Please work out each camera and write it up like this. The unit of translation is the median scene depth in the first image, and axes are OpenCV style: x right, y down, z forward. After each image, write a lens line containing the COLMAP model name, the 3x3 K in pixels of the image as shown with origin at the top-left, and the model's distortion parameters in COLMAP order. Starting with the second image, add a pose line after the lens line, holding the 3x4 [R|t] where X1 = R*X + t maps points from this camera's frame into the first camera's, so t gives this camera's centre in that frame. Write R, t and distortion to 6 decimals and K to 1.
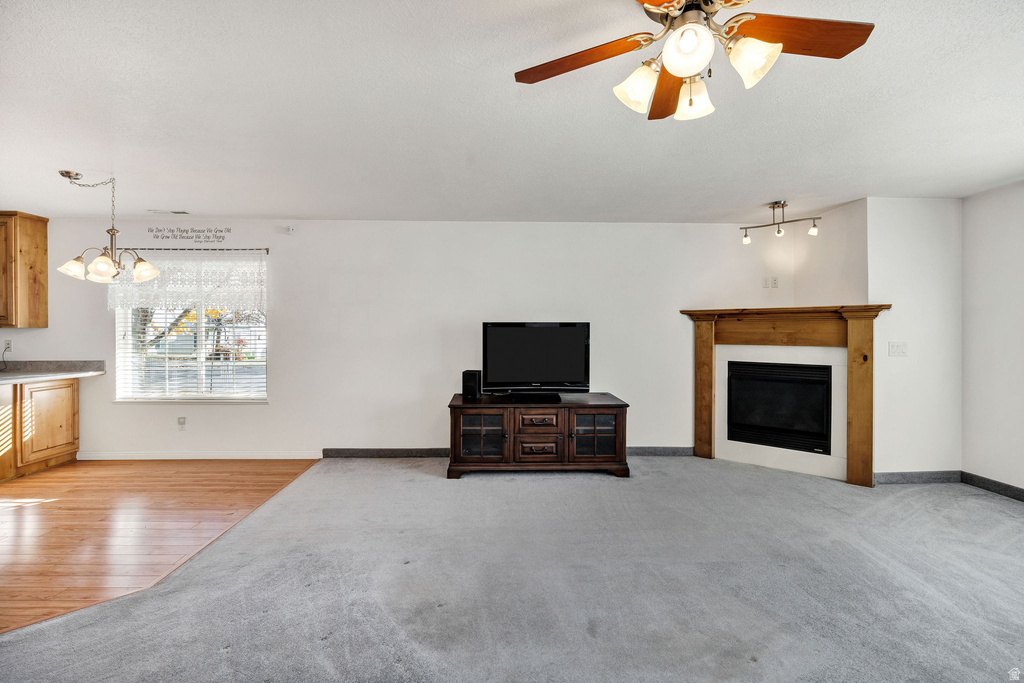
lens RADIAL K [[457.3, 0, 503.0], [0, 457.3, 335.8], [0, 0, 1]] dist [-0.002540, -0.000012]
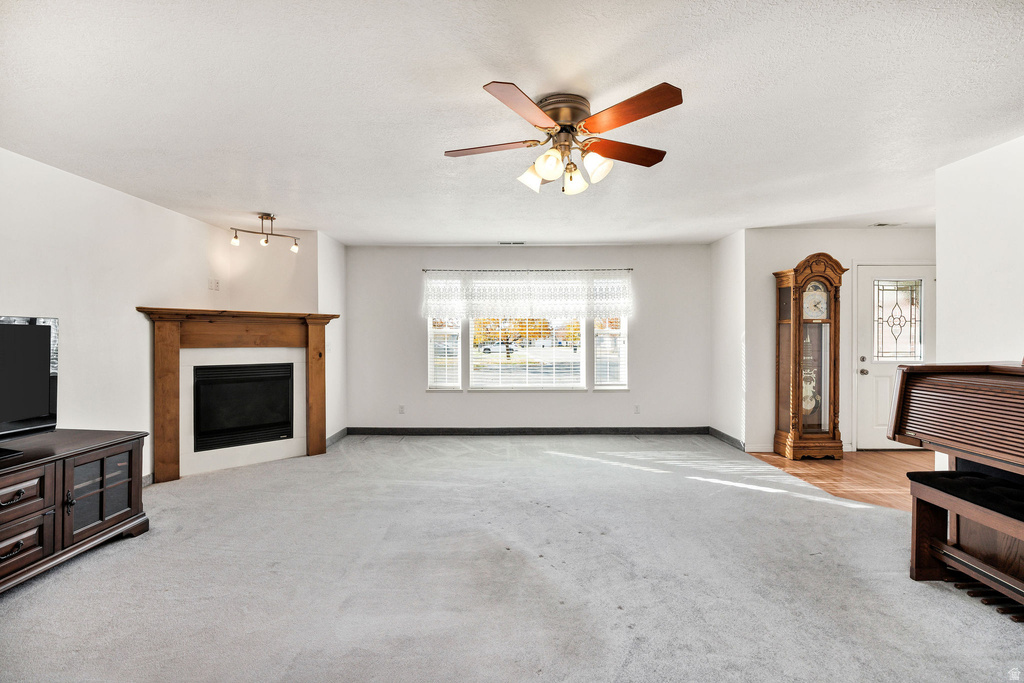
lens RADIAL K [[448.2, 0, 485.8], [0, 448.2, 336.3], [0, 0, 1]] dist [-0.021410, -0.000446]
pose [[0.076569, -0.002469, 0.997061, -0.392501], [0.004471, 0.999988, 0.002133, -0.004484], [-0.997054, 0.004295, 0.076579, 0.393534]]
